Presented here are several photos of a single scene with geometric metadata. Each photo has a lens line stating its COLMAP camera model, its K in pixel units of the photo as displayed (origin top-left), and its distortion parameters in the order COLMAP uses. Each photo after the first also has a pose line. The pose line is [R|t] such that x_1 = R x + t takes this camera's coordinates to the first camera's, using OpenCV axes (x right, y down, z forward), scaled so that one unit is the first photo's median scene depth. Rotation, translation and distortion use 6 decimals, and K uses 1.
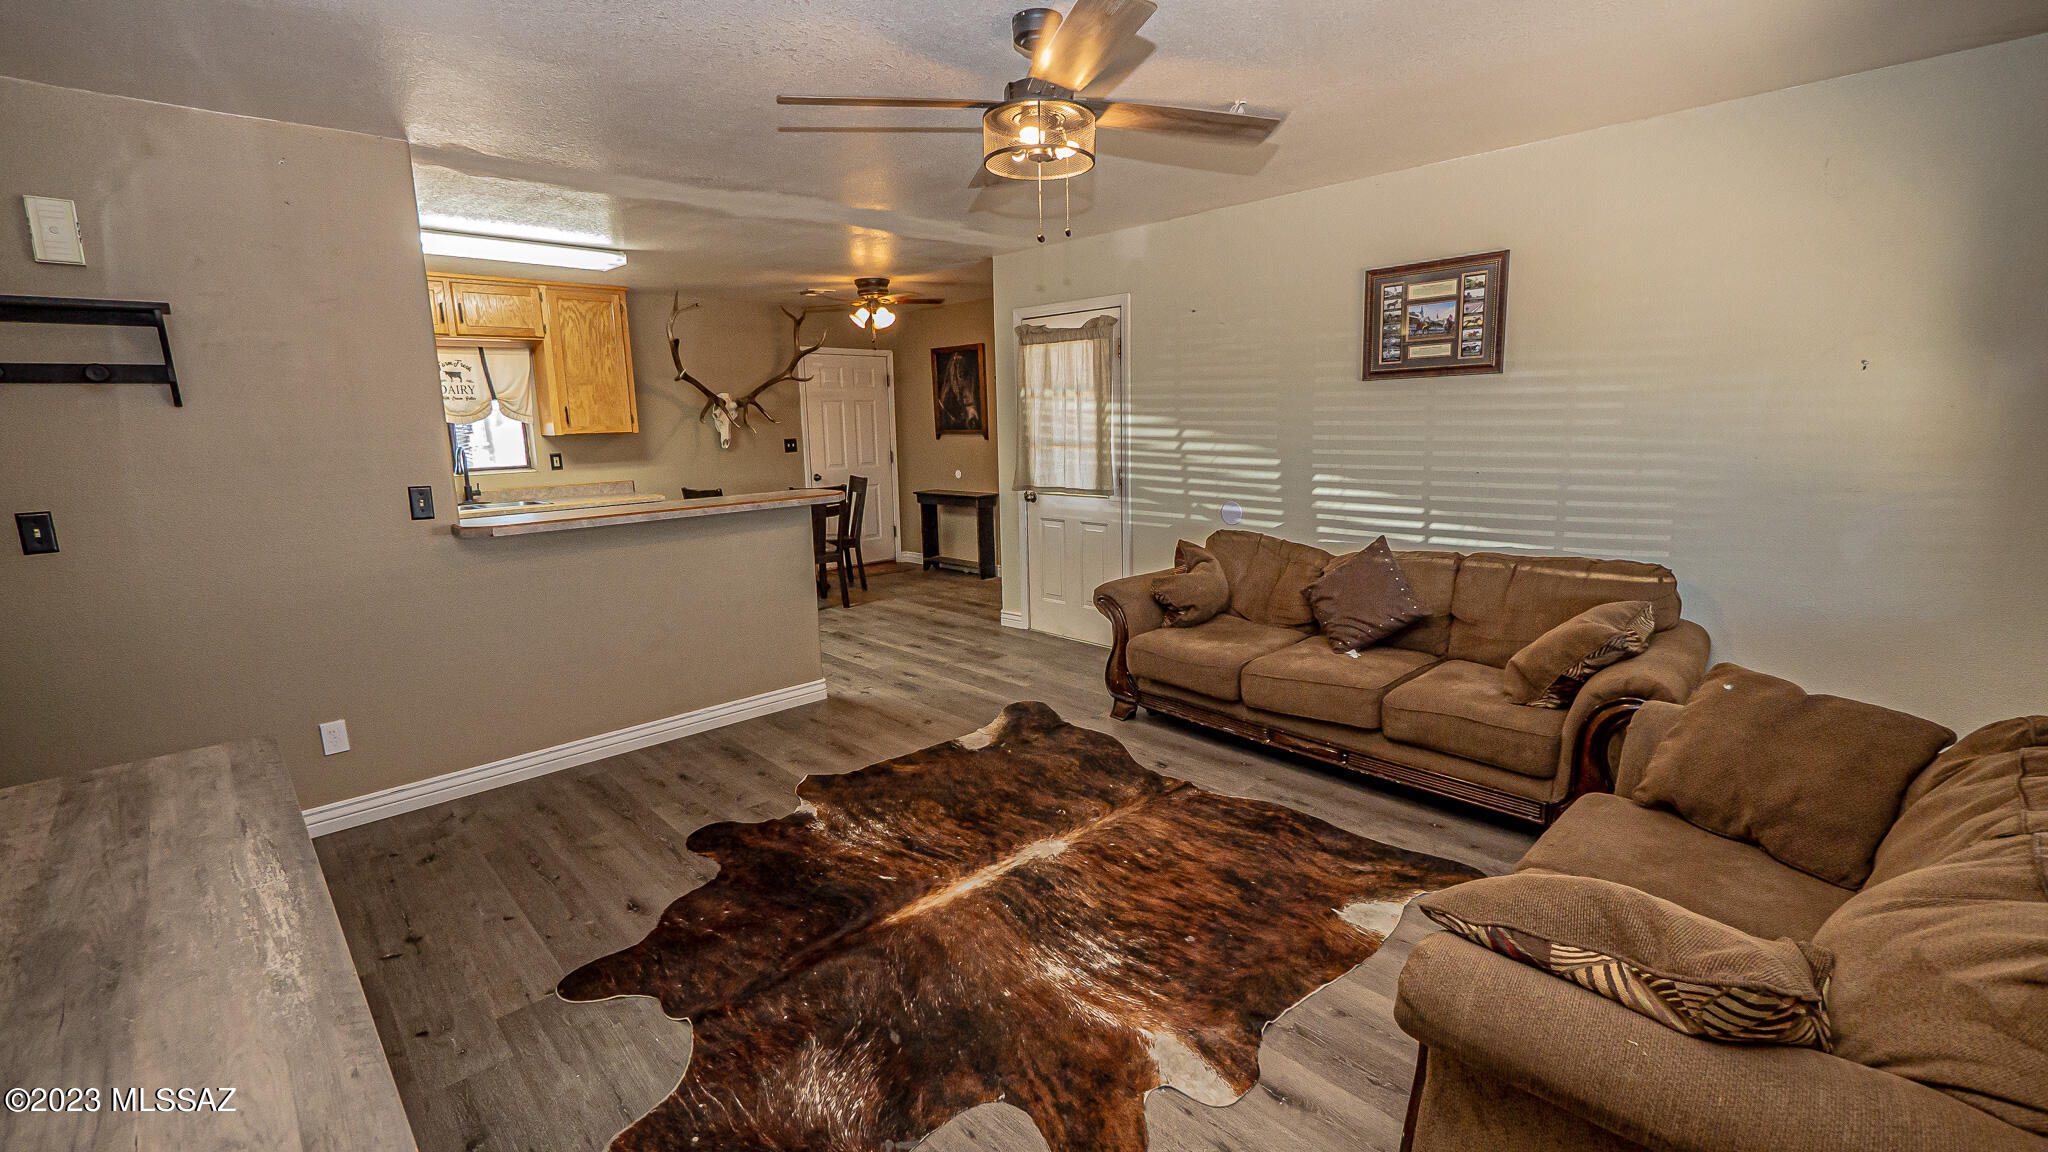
lens RADIAL K [[870.4, 0, 1016.0], [0, 870.4, 574.2], [0, 0, 1]] dist [-0.002659, -0.000499]
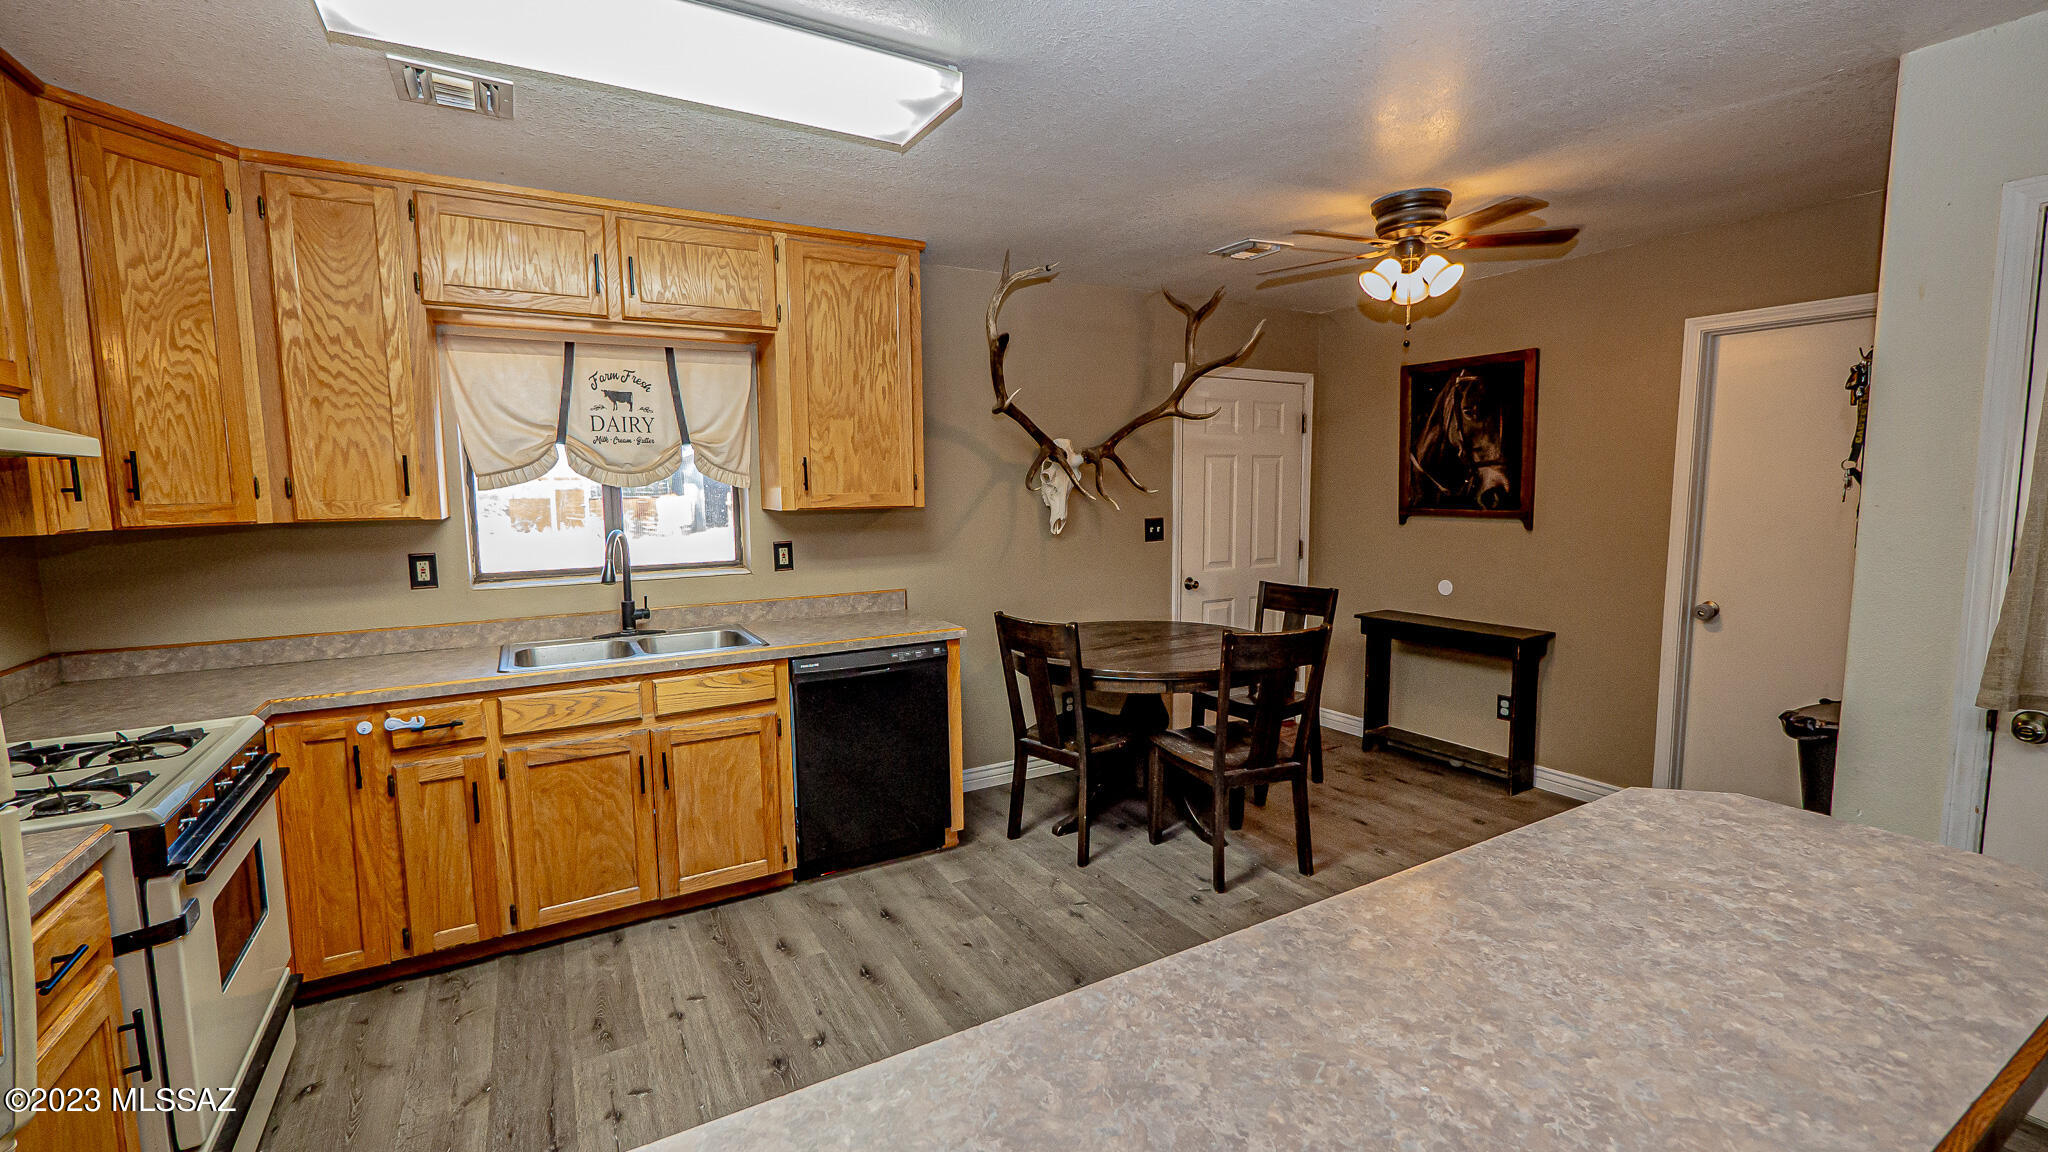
lens RADIAL K [[870.4, 0, 1027.2], [0, 870.4, 574.4], [0, 0, 1]] dist [-0.002659, -0.000499]
pose [[0.974338, 0.034319, -0.222459, -0.238291], [-0.051102, 0.996228, -0.070131, -0.081770], [0.219213, 0.079700, 0.972416, 0.466287]]
